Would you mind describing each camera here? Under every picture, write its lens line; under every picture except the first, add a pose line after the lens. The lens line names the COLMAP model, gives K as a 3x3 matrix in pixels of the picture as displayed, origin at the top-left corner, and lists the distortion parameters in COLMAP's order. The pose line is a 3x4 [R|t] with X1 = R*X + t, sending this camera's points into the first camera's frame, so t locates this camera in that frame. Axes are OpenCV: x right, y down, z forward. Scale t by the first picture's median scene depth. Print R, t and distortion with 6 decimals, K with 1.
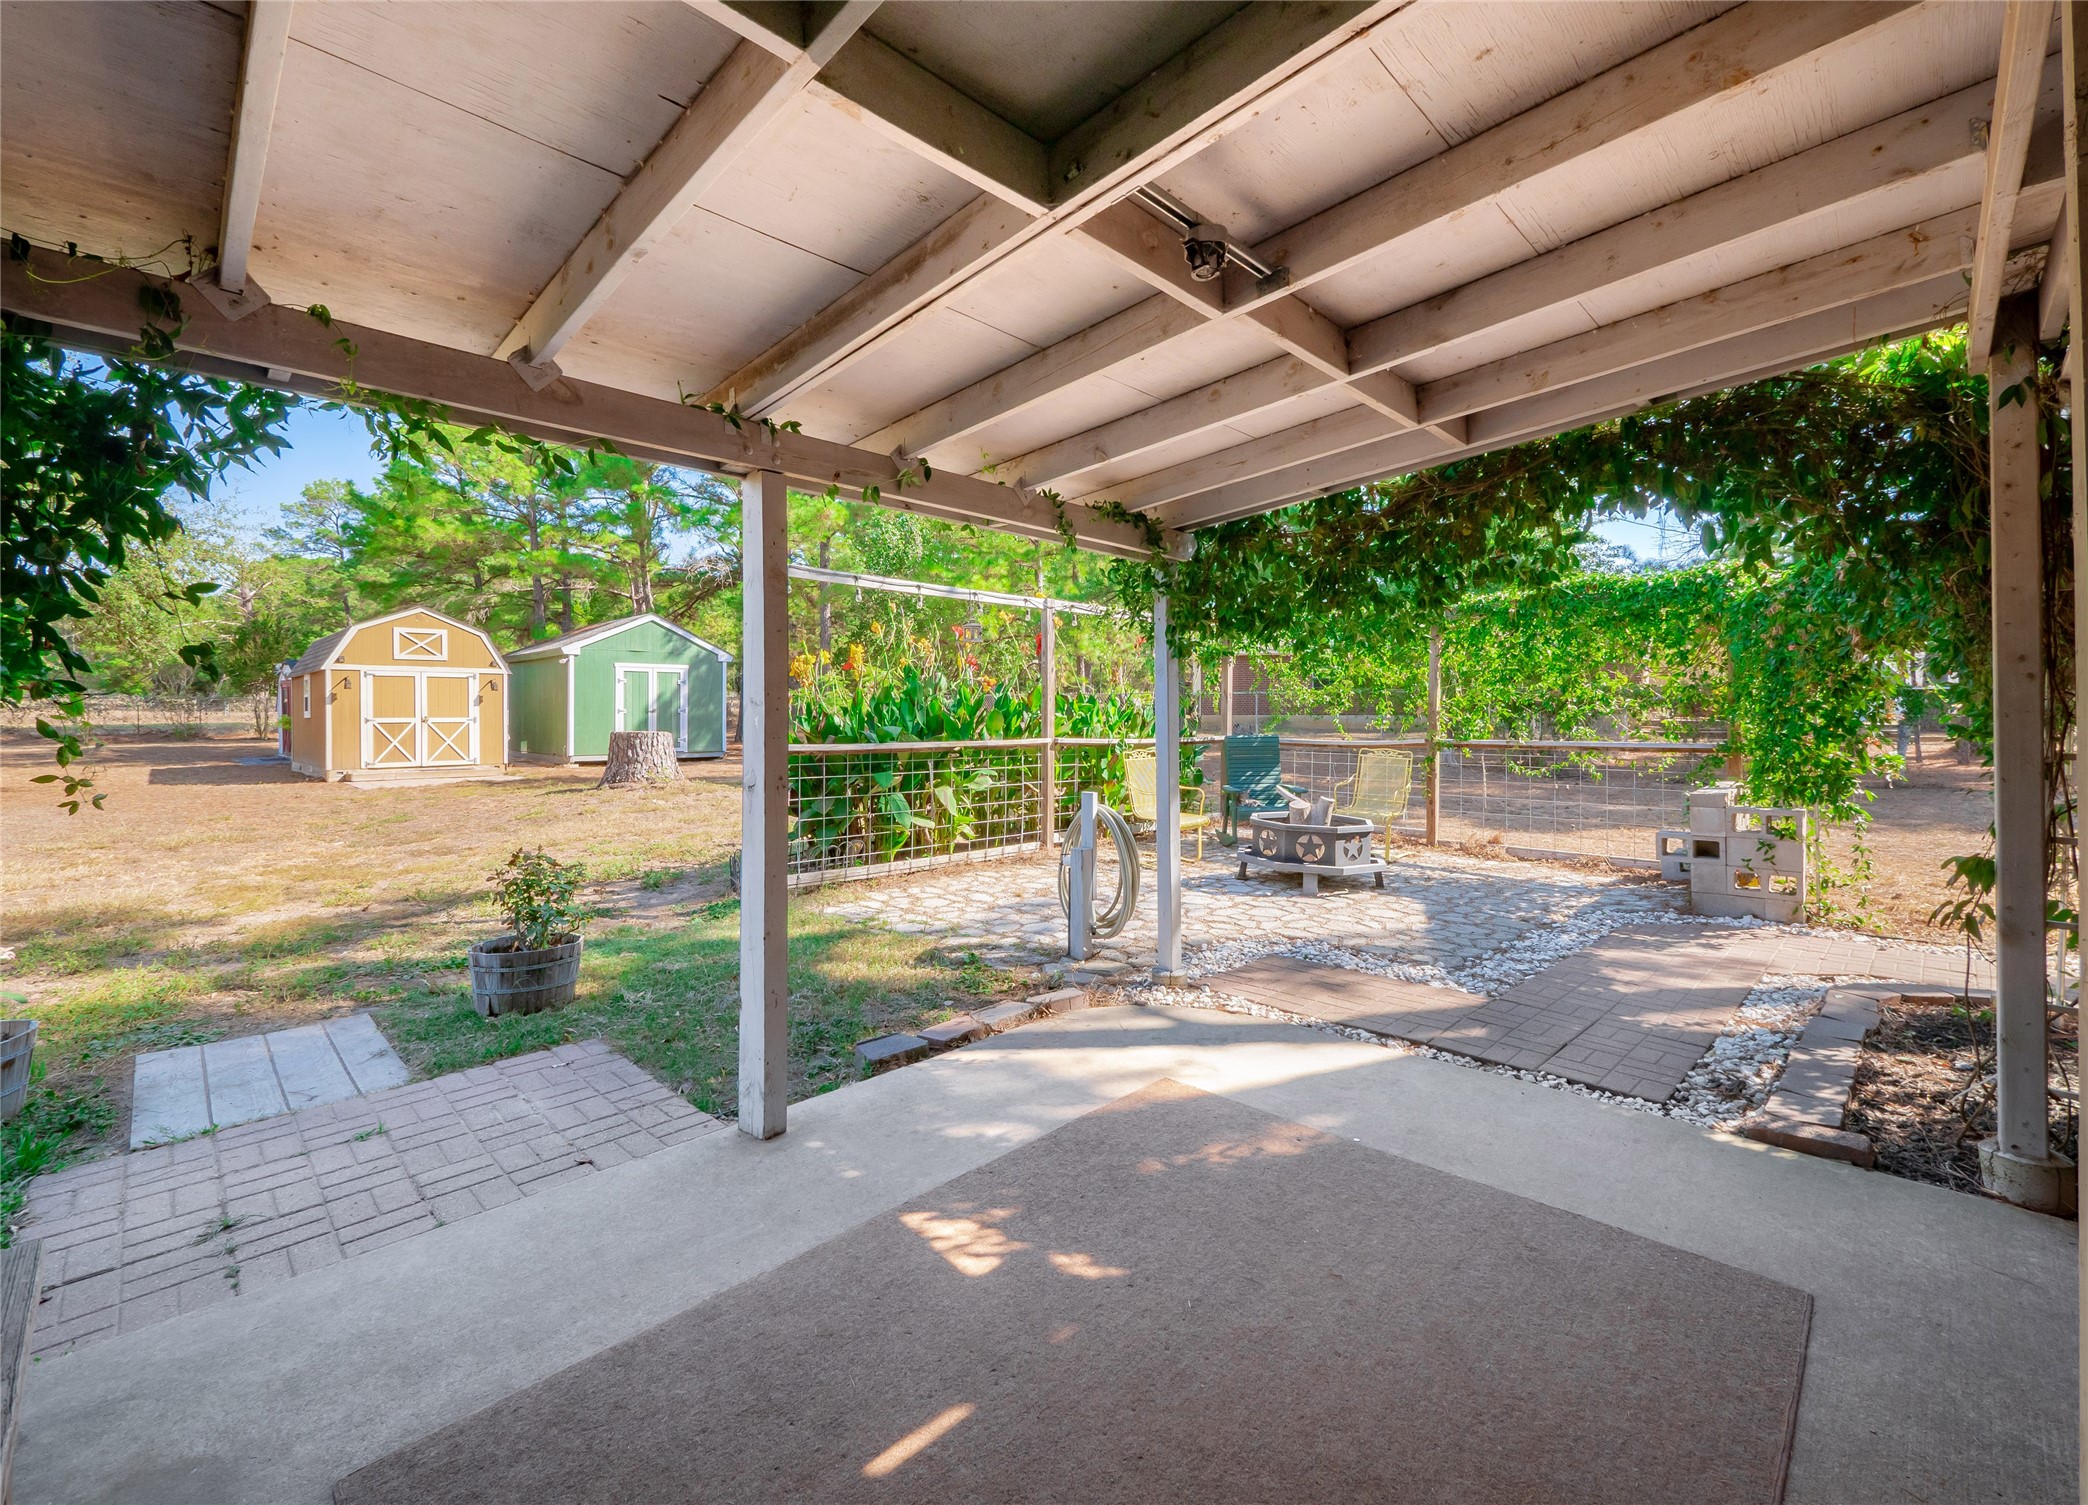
lens RADIAL K [[886.8, 0, 1040.2], [0, 886.8, 717.7], [0, 0, 1]] dist [-0.009898, -0.000110]
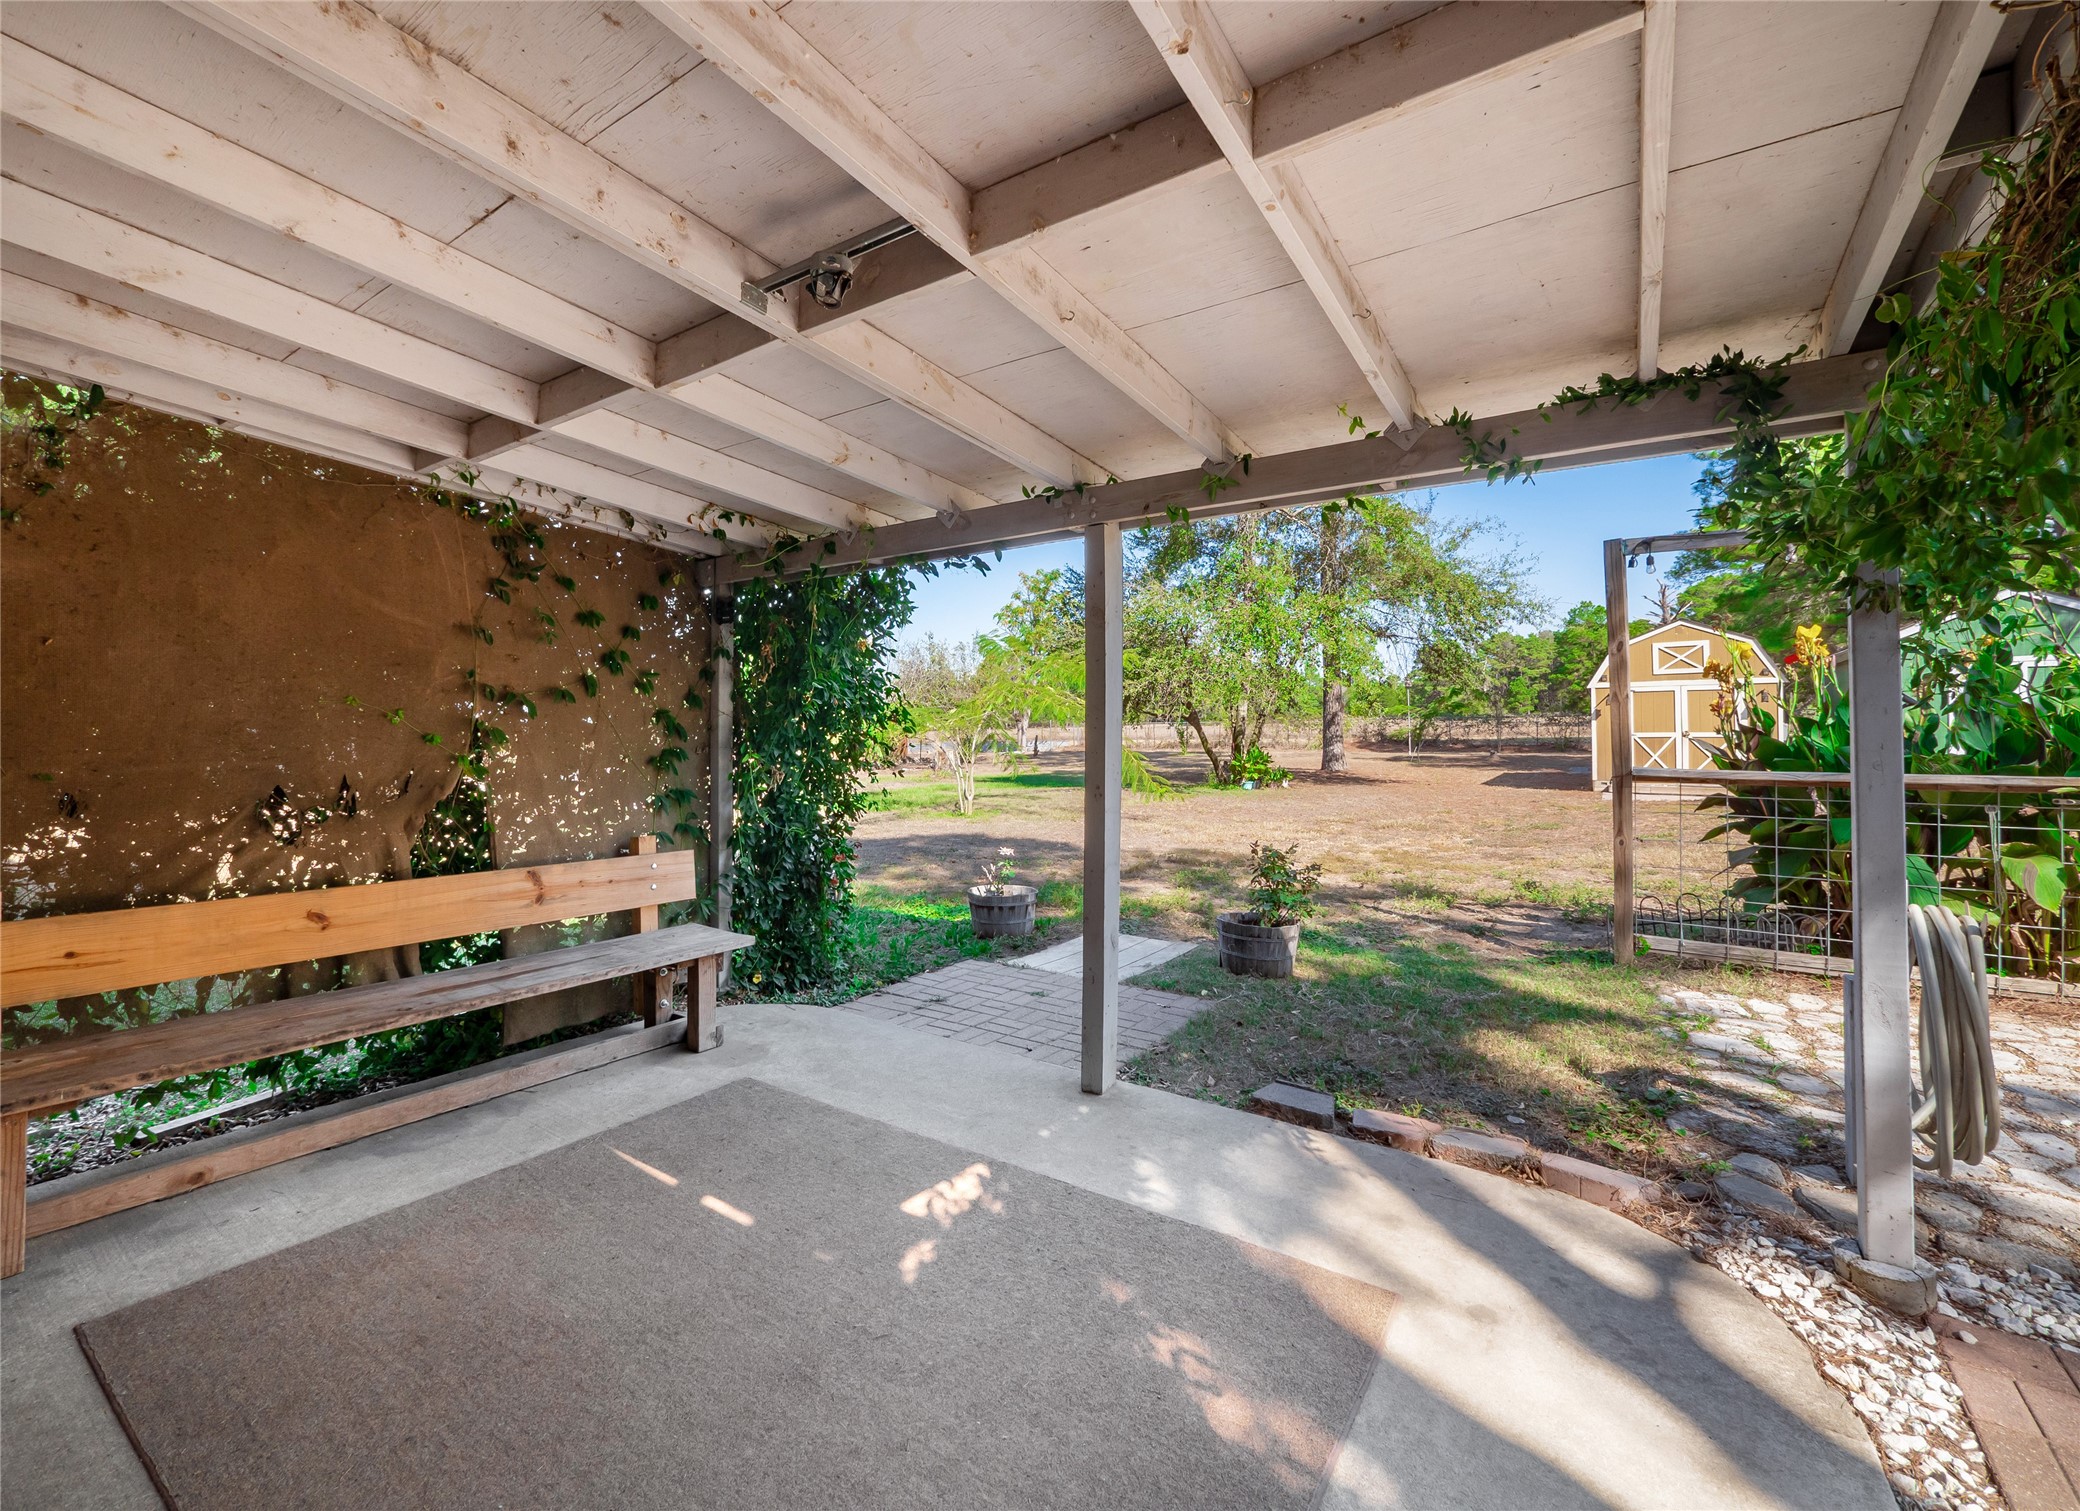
lens RADIAL K [[884.6, 0, 1035.6], [0, 884.6, 727.6], [0, 0, 1]] dist [-0.007526, 0.000068]
pose [[0.174234, -0.005356, -0.984690, 0.666590], [0.001145, 0.999986, -0.005237, -0.003702], [0.984704, -0.000216, 0.174237, 0.573770]]
